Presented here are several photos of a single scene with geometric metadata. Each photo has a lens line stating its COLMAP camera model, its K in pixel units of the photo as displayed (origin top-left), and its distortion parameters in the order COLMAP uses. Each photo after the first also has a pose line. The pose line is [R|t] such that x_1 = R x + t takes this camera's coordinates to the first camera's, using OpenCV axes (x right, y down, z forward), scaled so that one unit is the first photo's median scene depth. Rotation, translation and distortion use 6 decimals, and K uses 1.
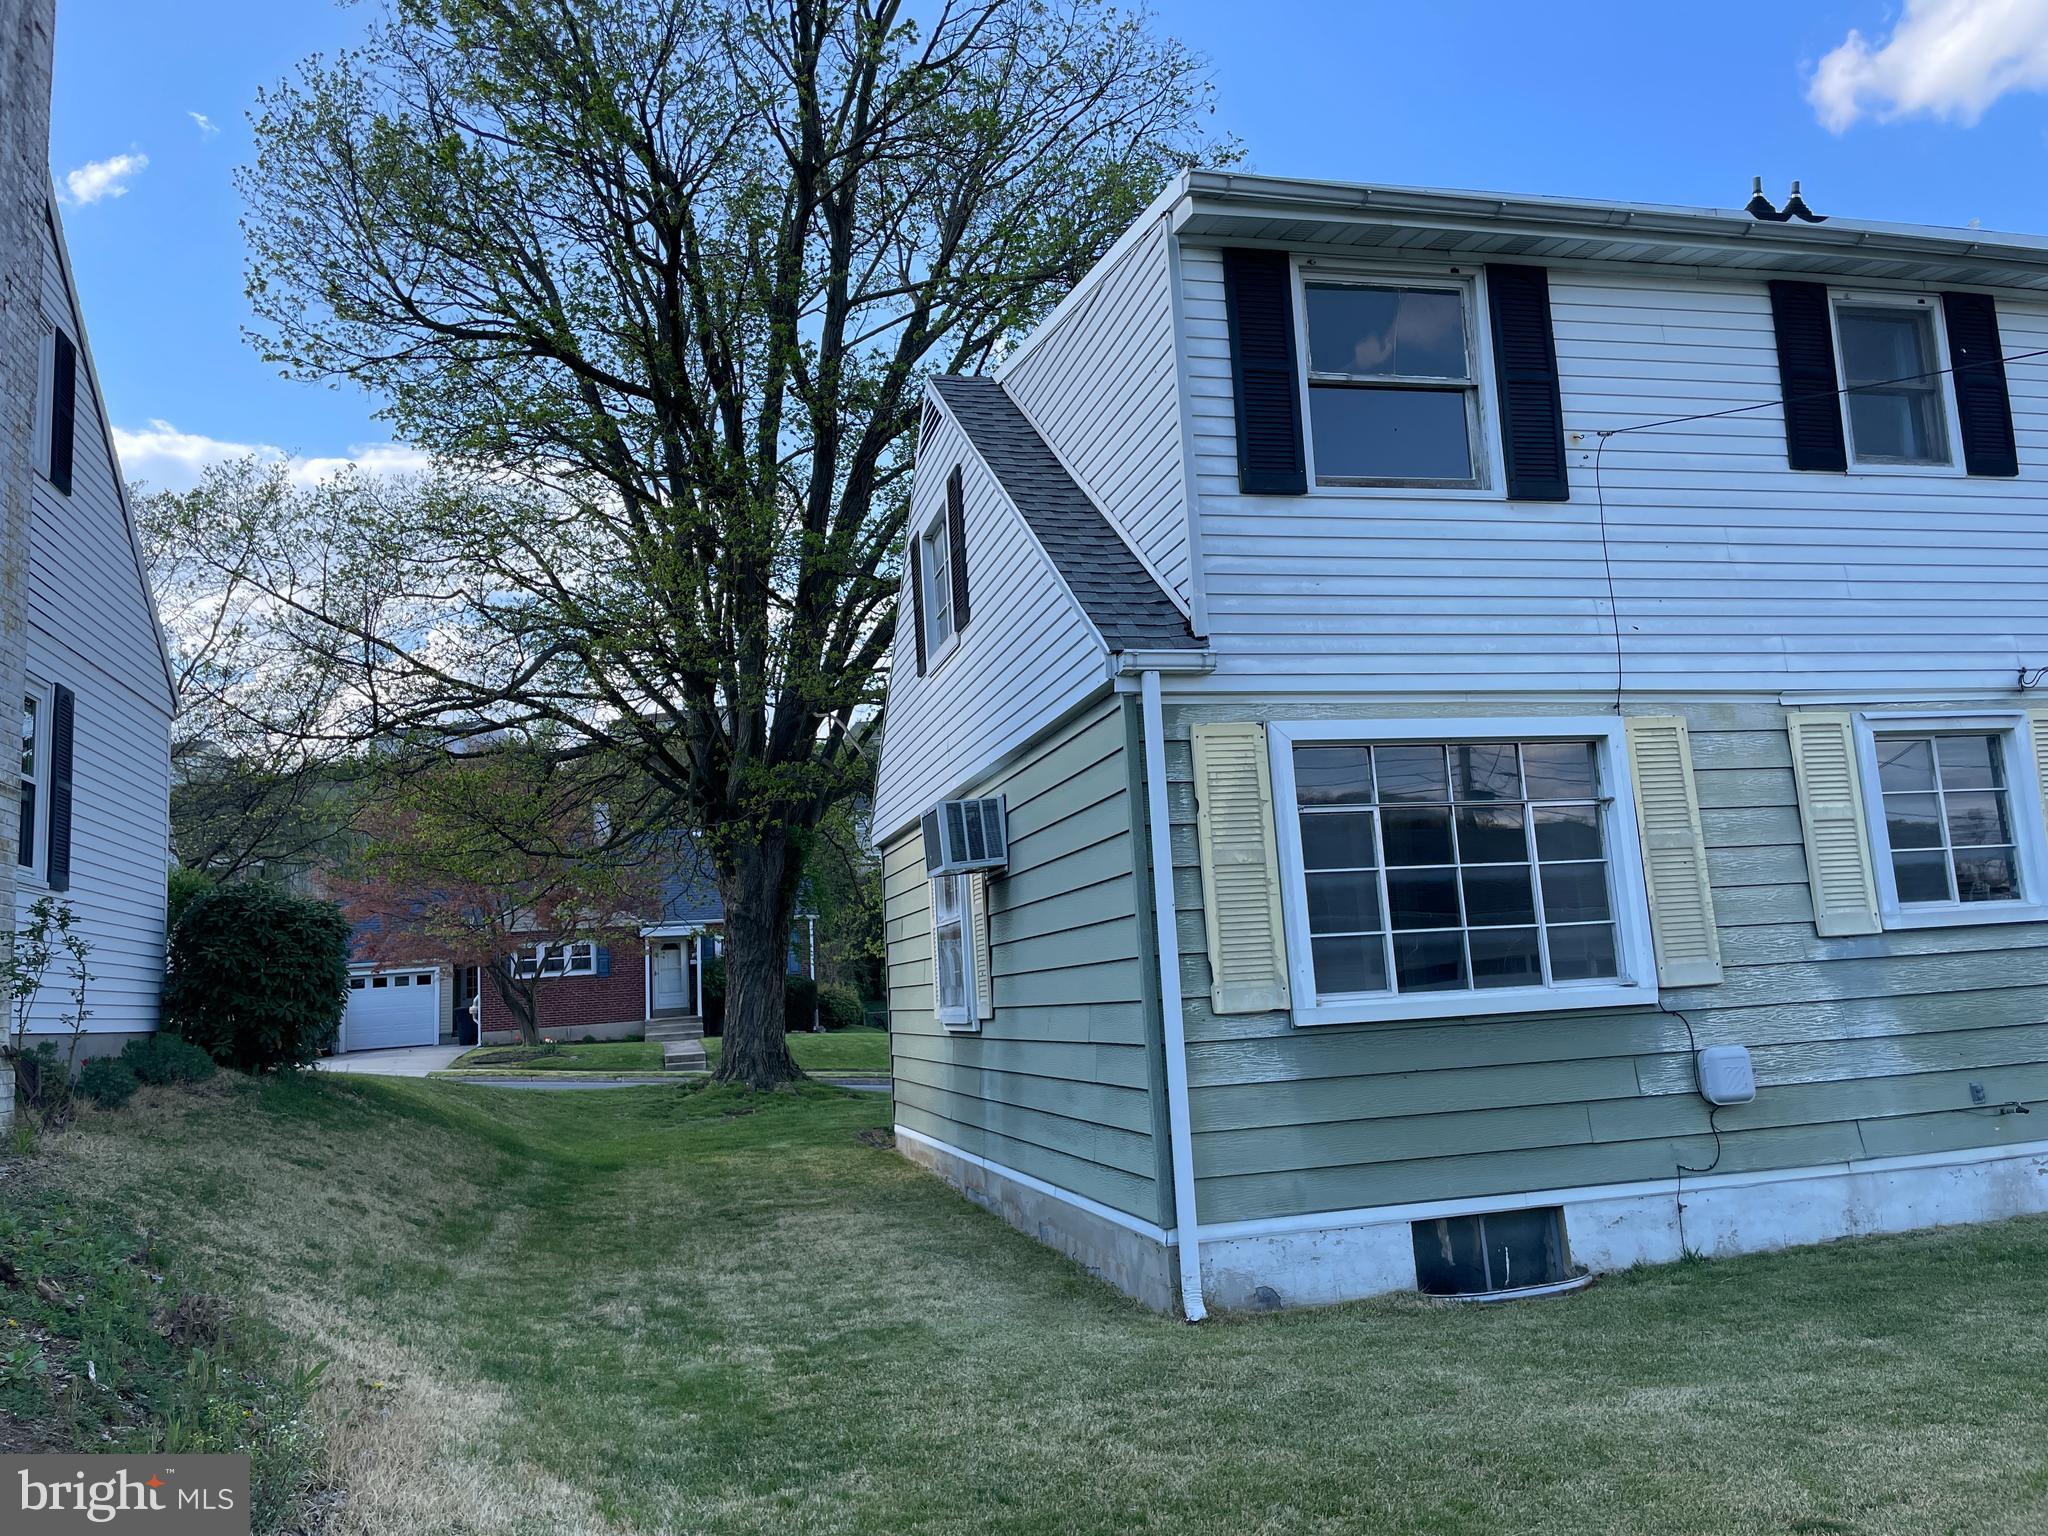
lens RADIAL K [[1571.2, 0, 1008.3], [0, 1571.2, 763.0], [0, 0, 1]] dist [0.060355, -0.079980]
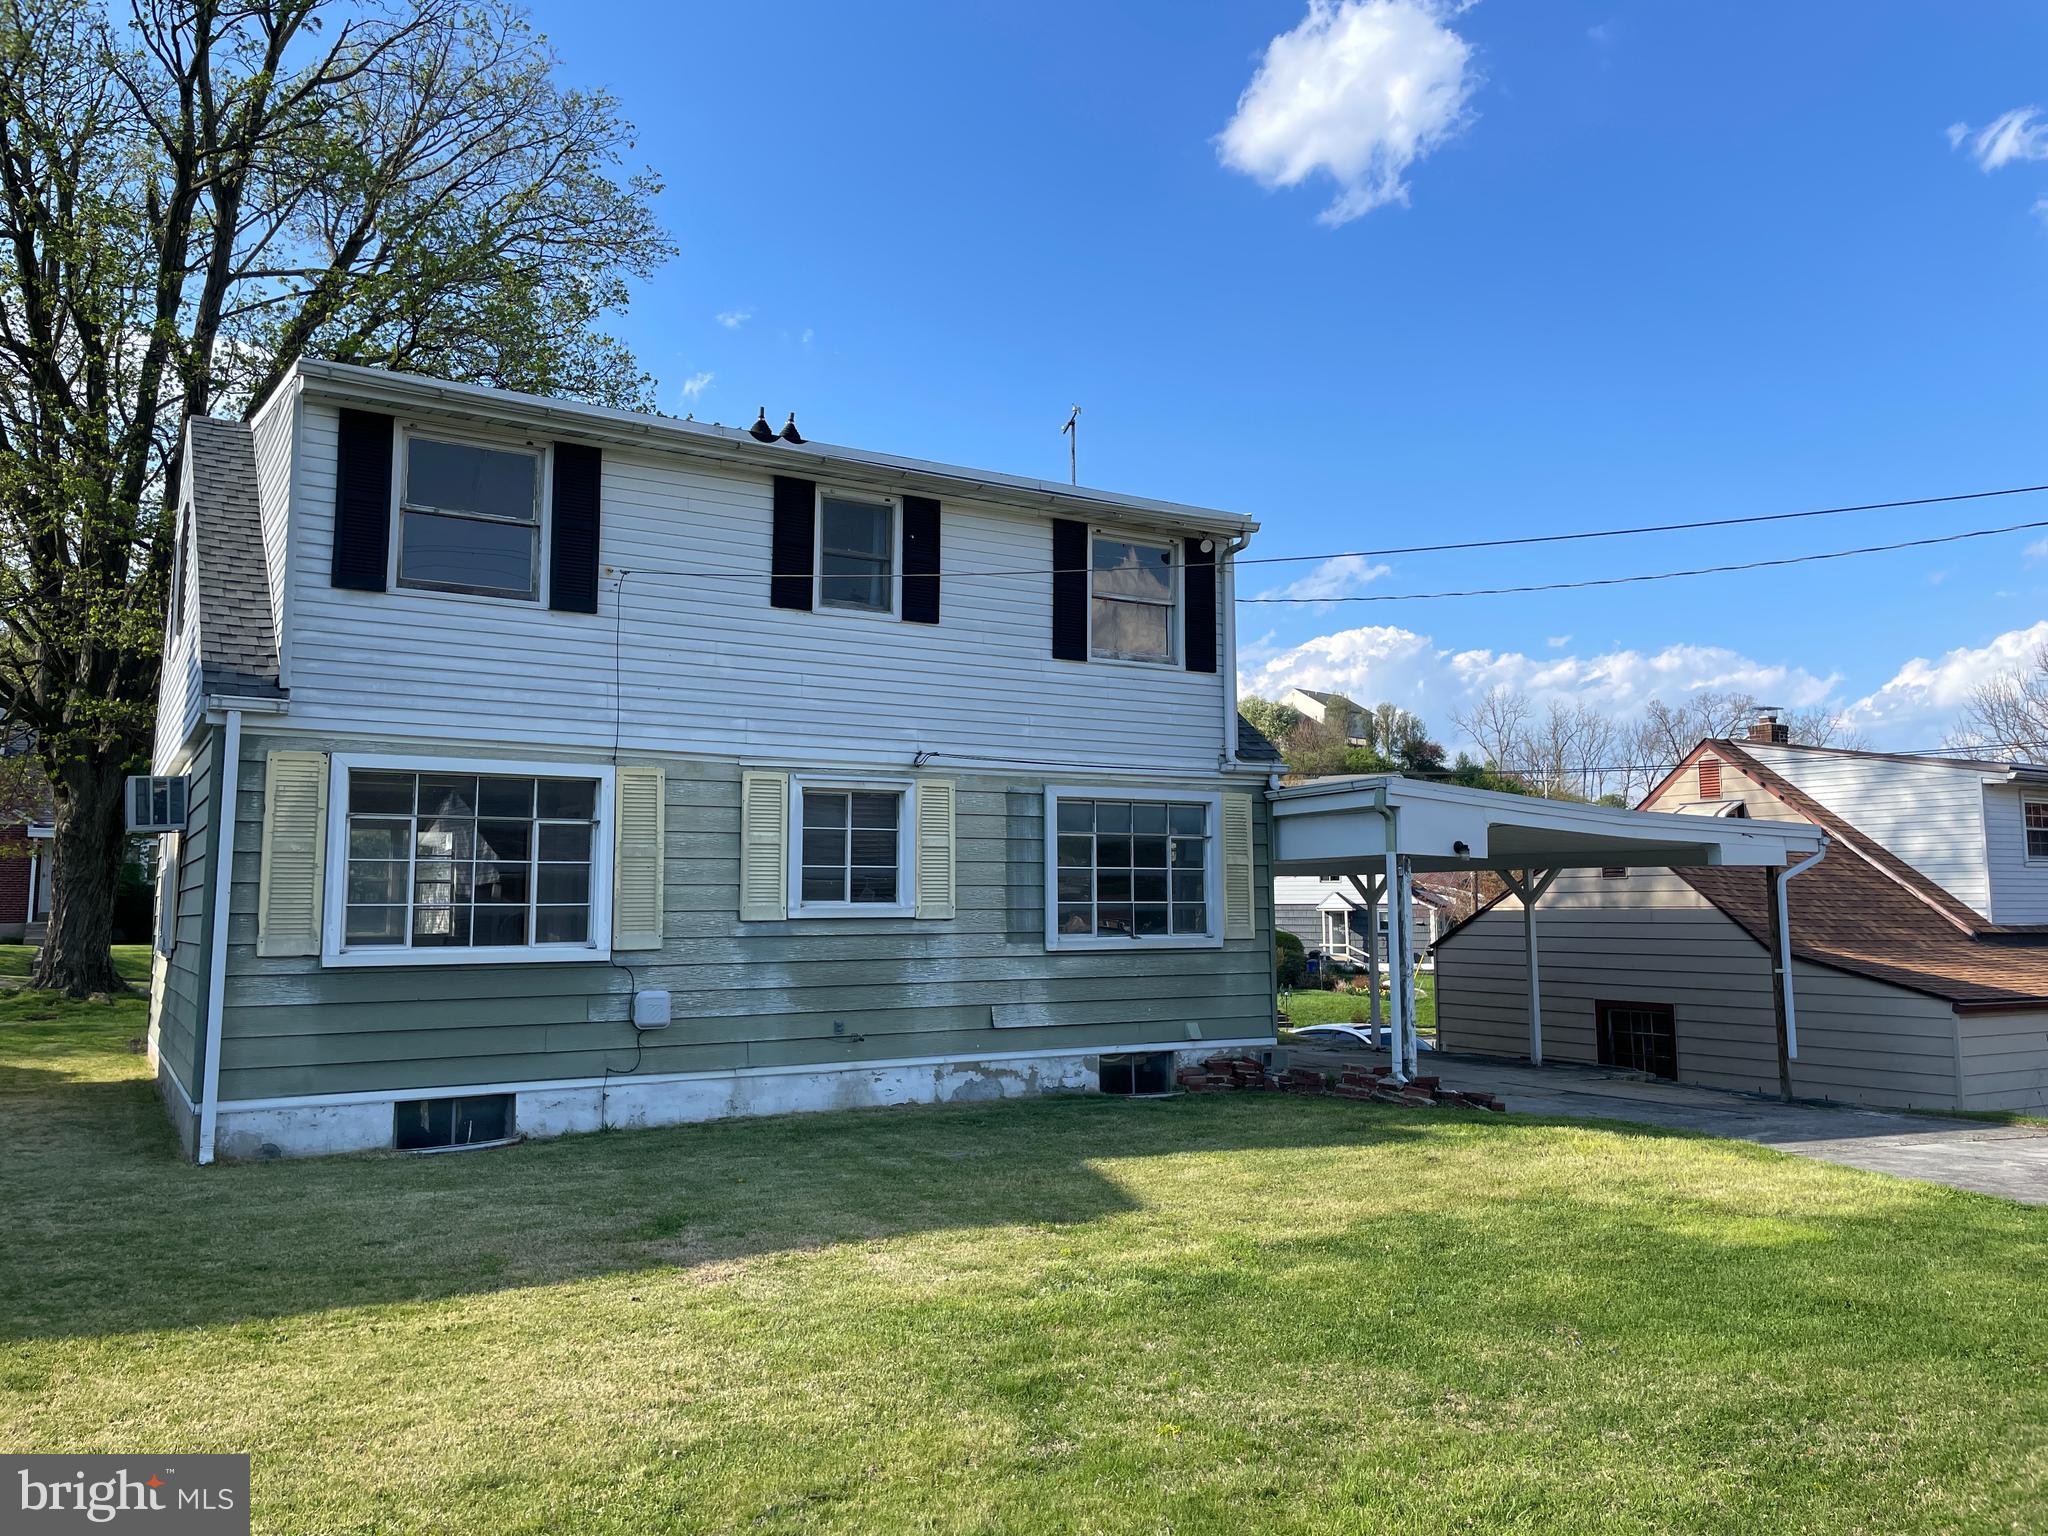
lens RADIAL K [[1571.2, 0, 1040.3], [0, 1571.2, 747.3], [0, 0, 1]] dist [0.060355, -0.079980]
pose [[0.952430, 0.087054, 0.292060, 0.334012], [-0.096815, 0.995119, 0.019107, -0.112646], [-0.288971, -0.046474, 0.956209, -0.514394]]
